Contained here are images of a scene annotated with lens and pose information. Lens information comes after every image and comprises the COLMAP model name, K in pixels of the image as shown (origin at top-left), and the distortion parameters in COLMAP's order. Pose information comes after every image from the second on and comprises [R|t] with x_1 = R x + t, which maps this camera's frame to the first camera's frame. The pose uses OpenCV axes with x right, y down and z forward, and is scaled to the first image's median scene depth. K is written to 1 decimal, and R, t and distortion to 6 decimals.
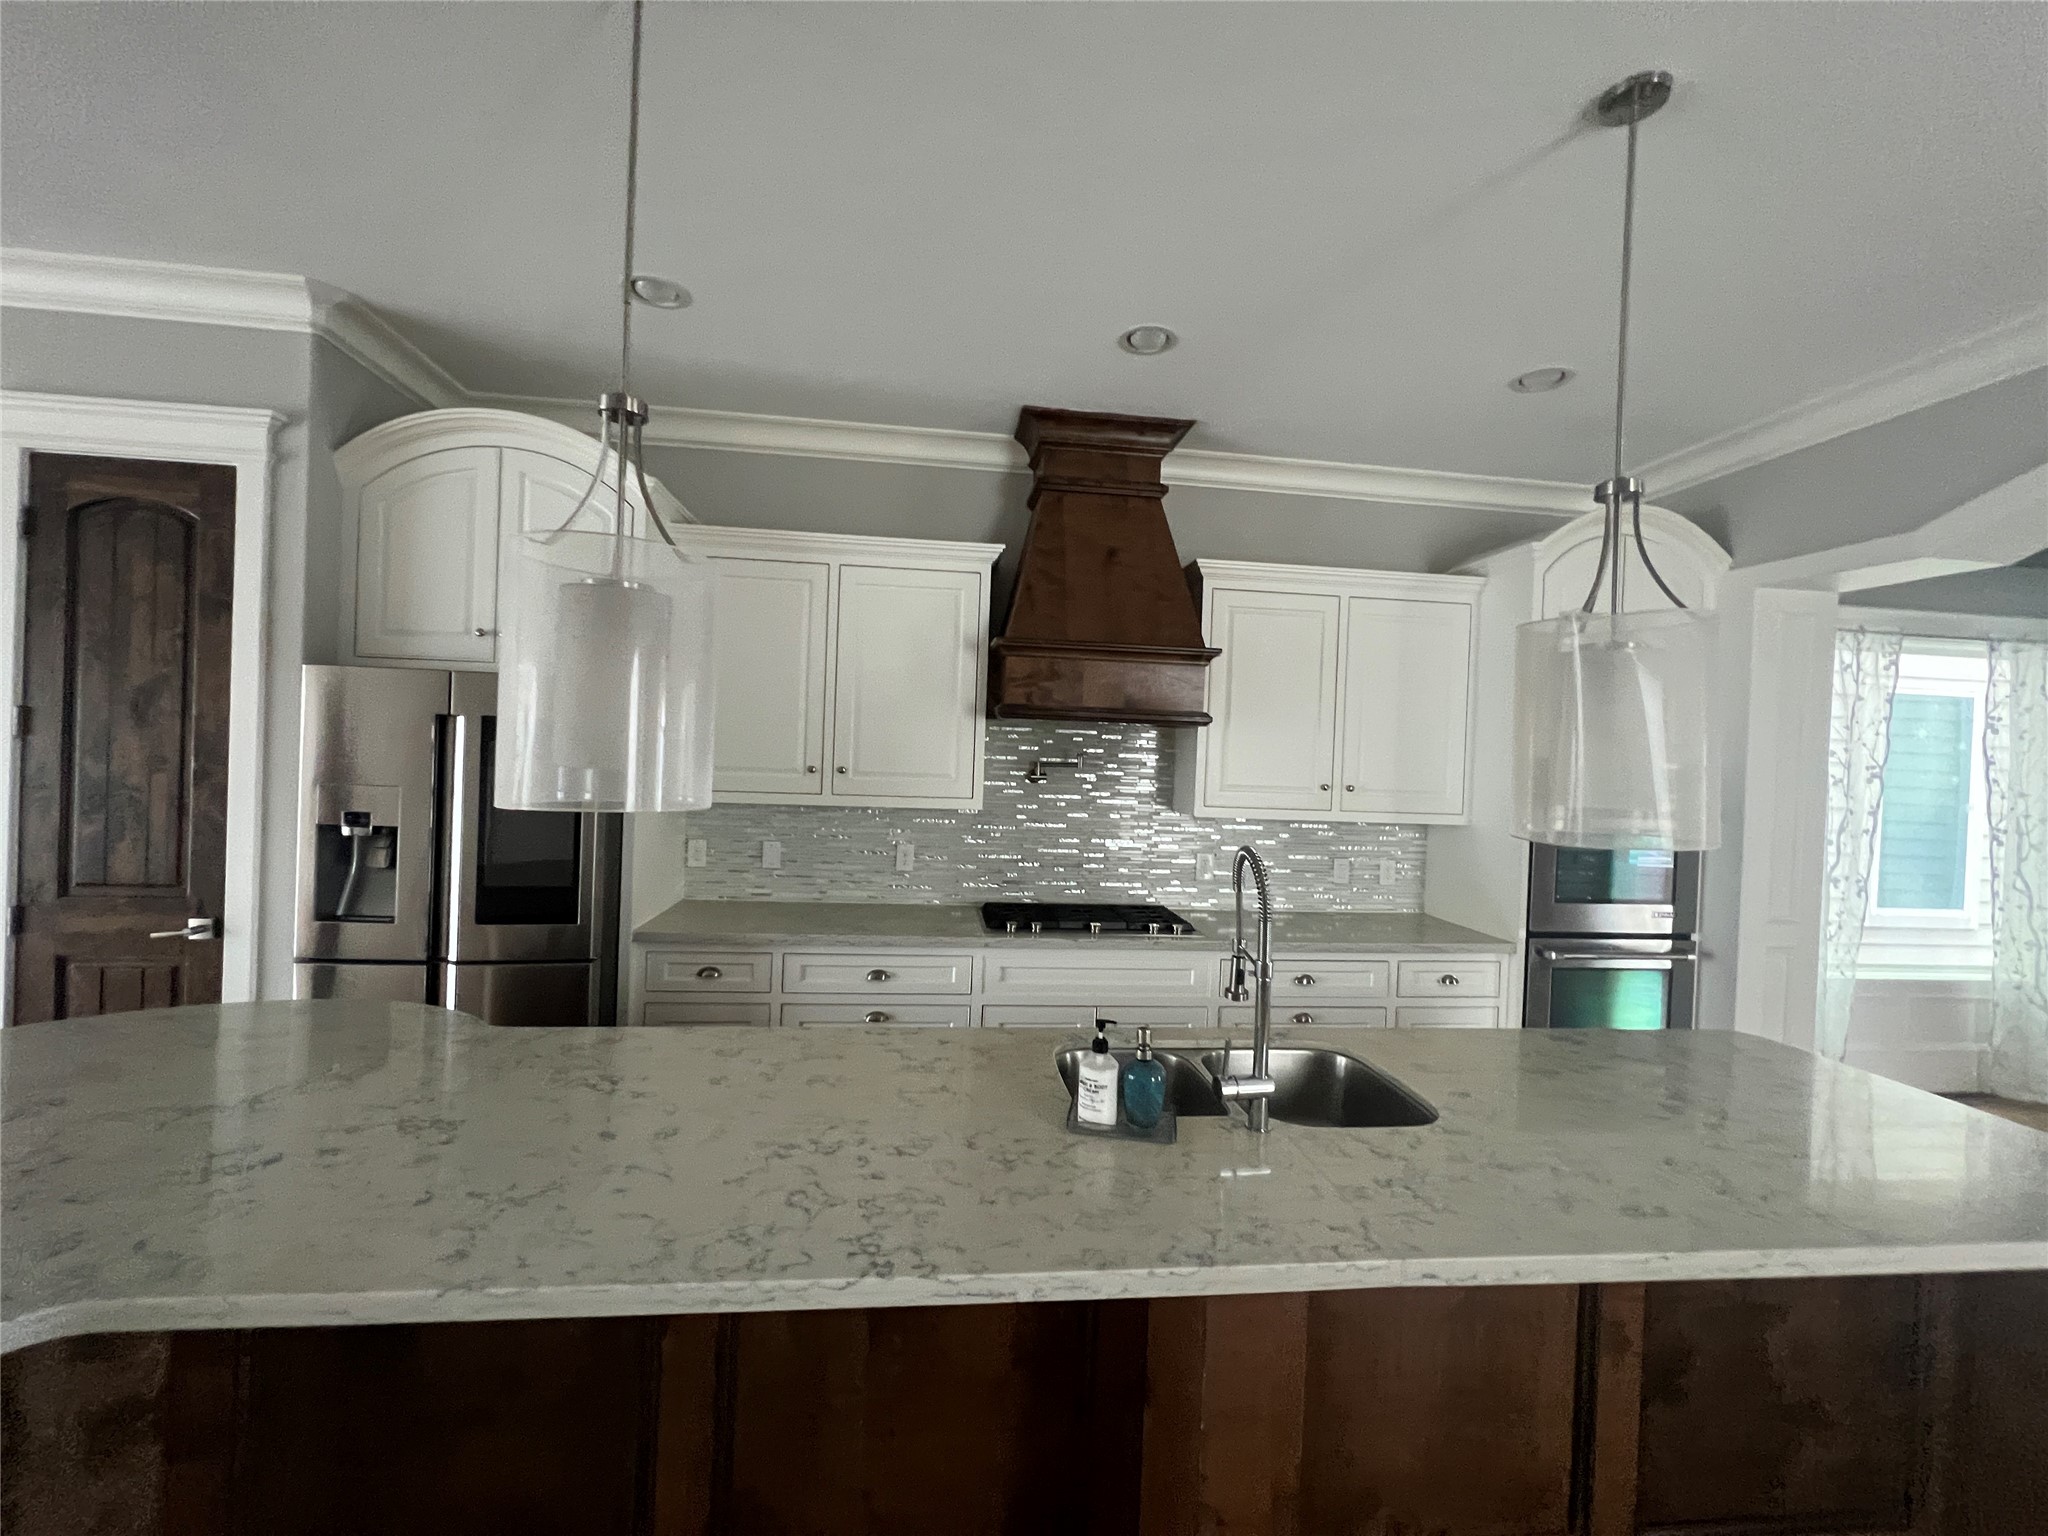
lens RADIAL K [[823.1, 0, 1016.9], [0, 823.1, 762.0], [0, 0, 1]] dist [0.001790, 0.000299]
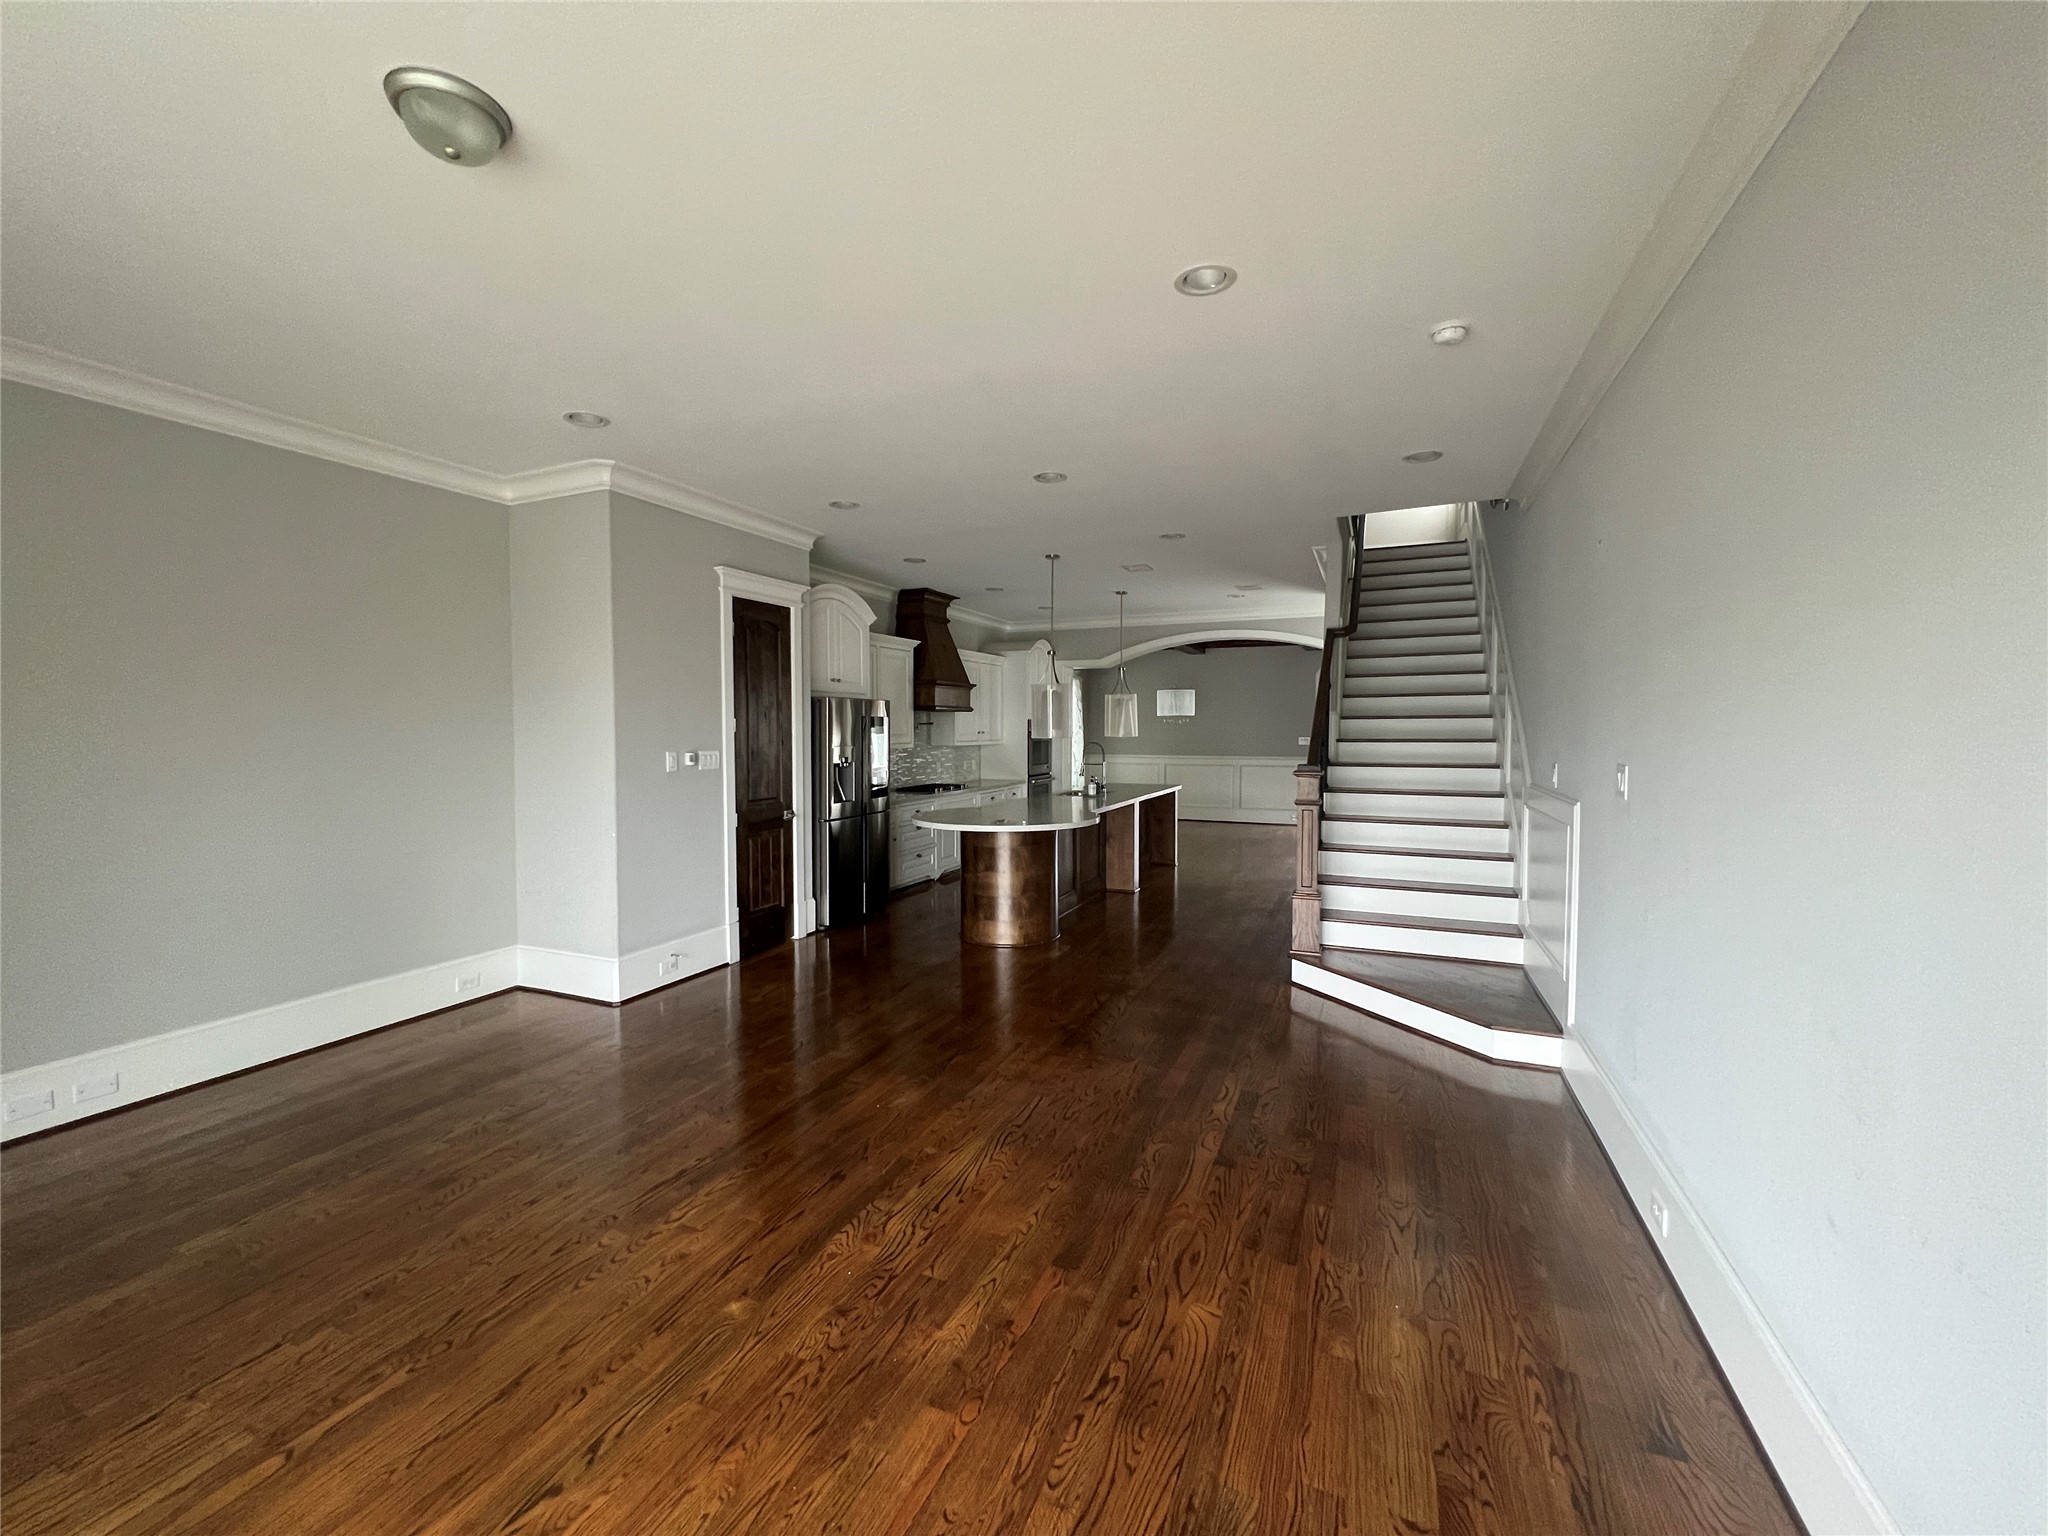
lens RADIAL K [[823.1, 0, 1014.1], [0, 823.1, 759.1], [0, 0, 1]] dist [0.001790, 0.000299]
pose [[0.508658, -0.068452, 0.858243, -2.818879], [0.017070, 0.997440, 0.069438, -0.103457], [-0.860799, -0.020670, 0.508525, -0.721187]]
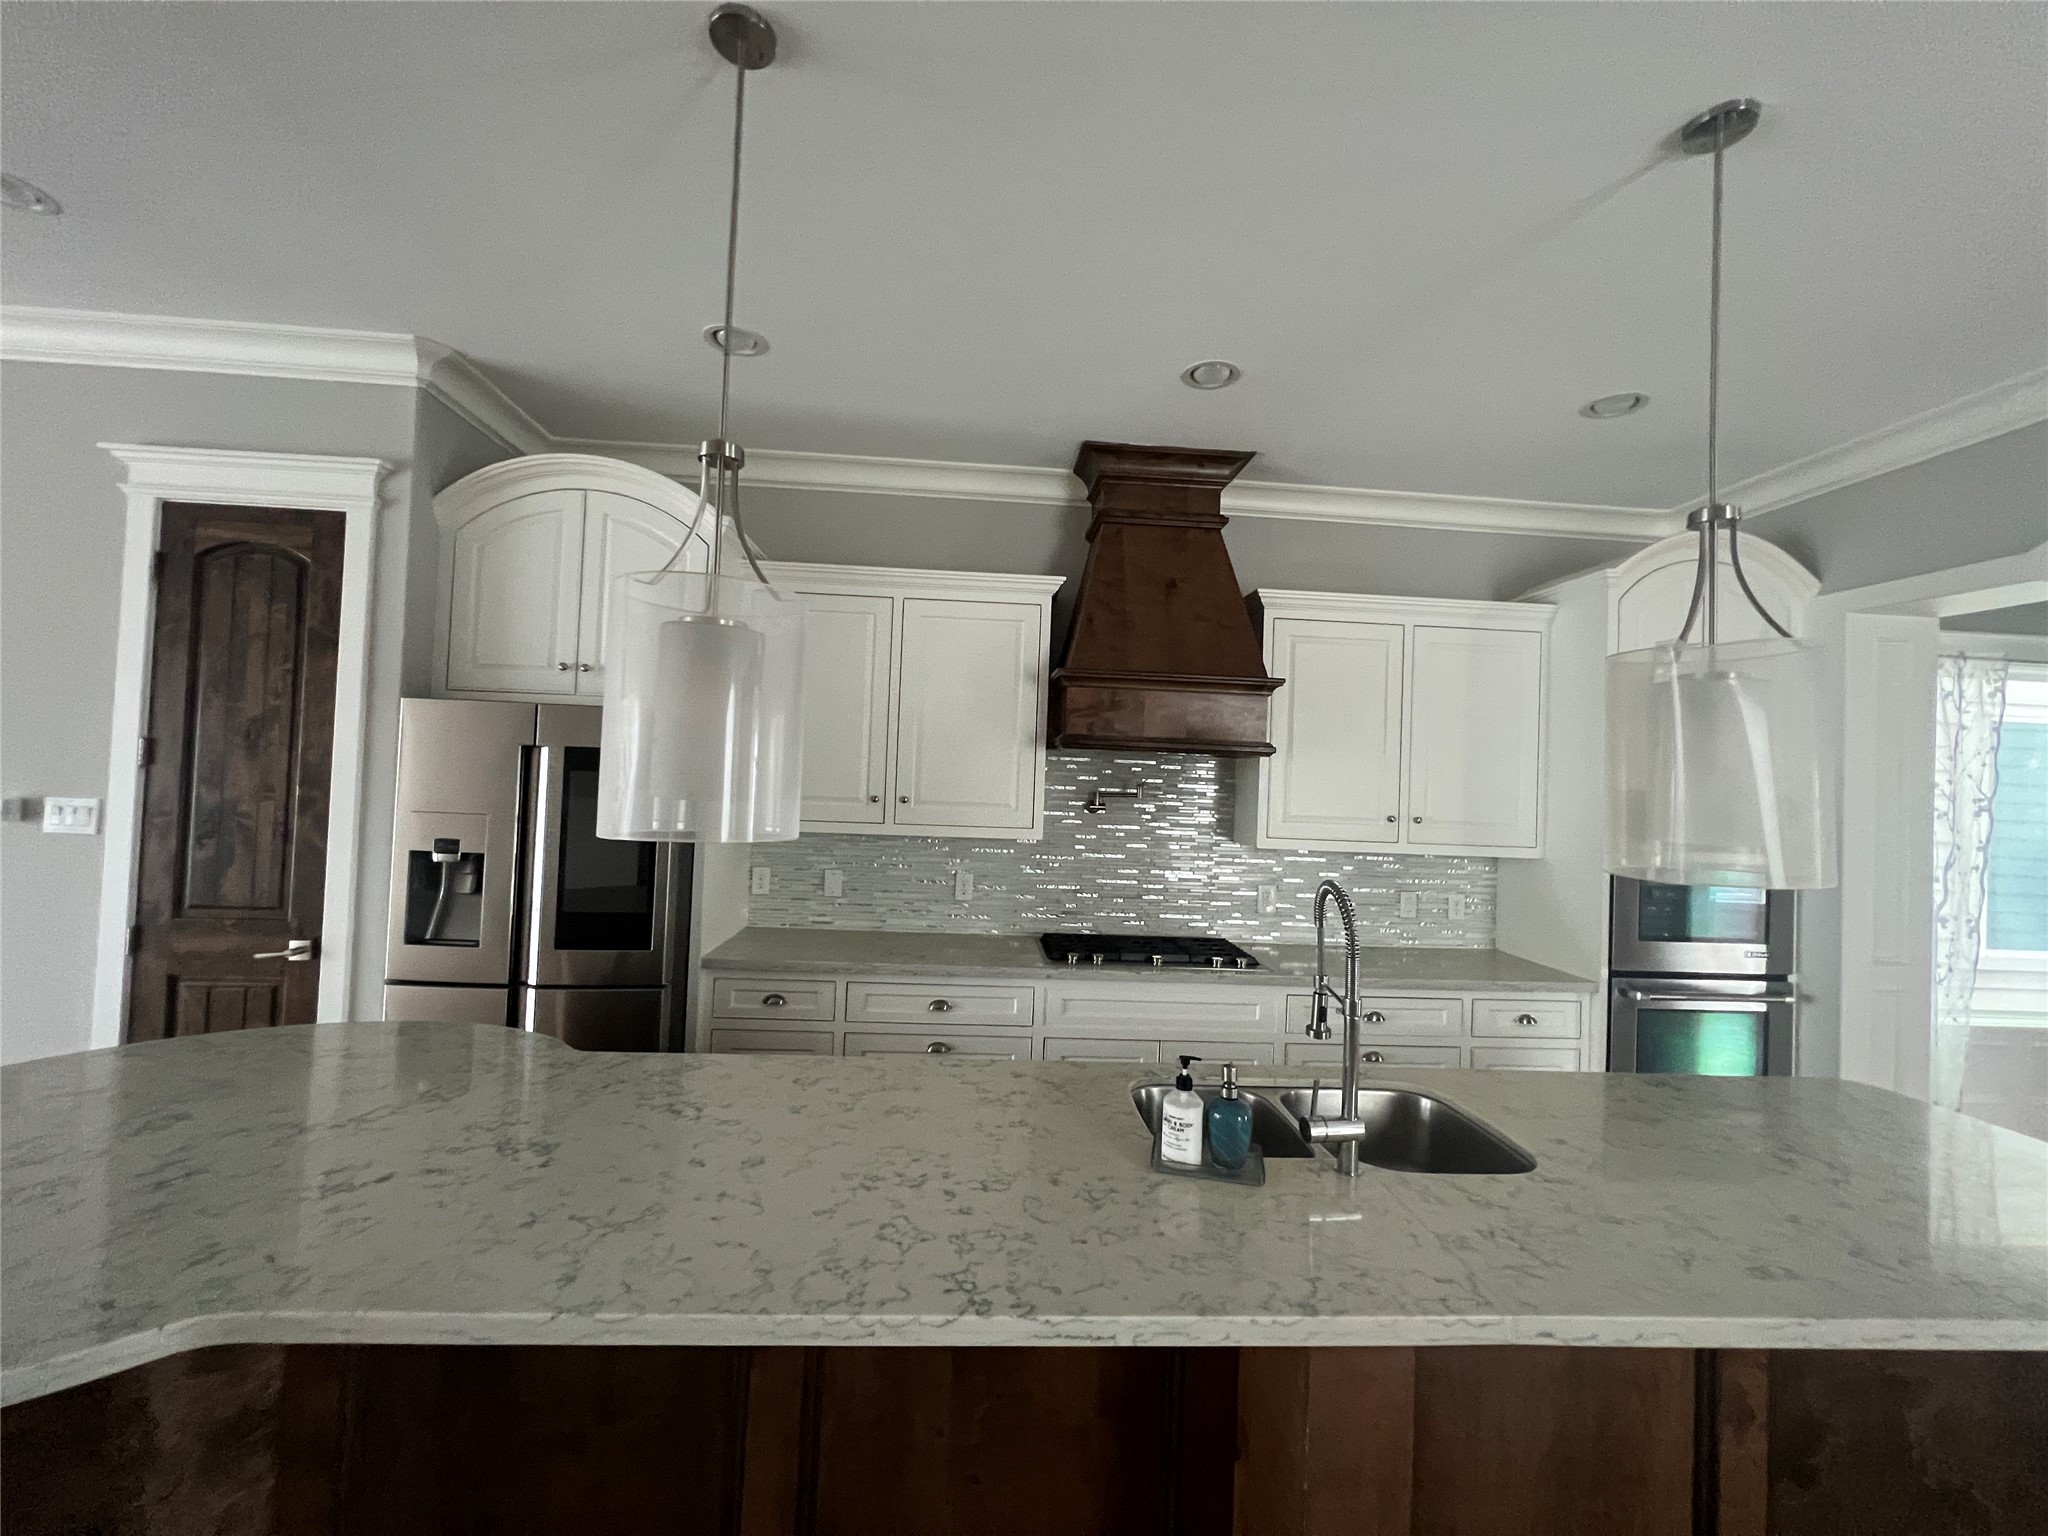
lens RADIAL K [[823.1, 0, 1019.5], [0, 823.1, 762.0], [0, 0, 1]] dist [0.001790, 0.000299]
pose [[0.998741, 0.001015, -0.050145, -0.027468], [-0.002760, 0.999392, -0.034753, -0.002328], [0.050079, 0.034848, 0.998137, -0.004052]]
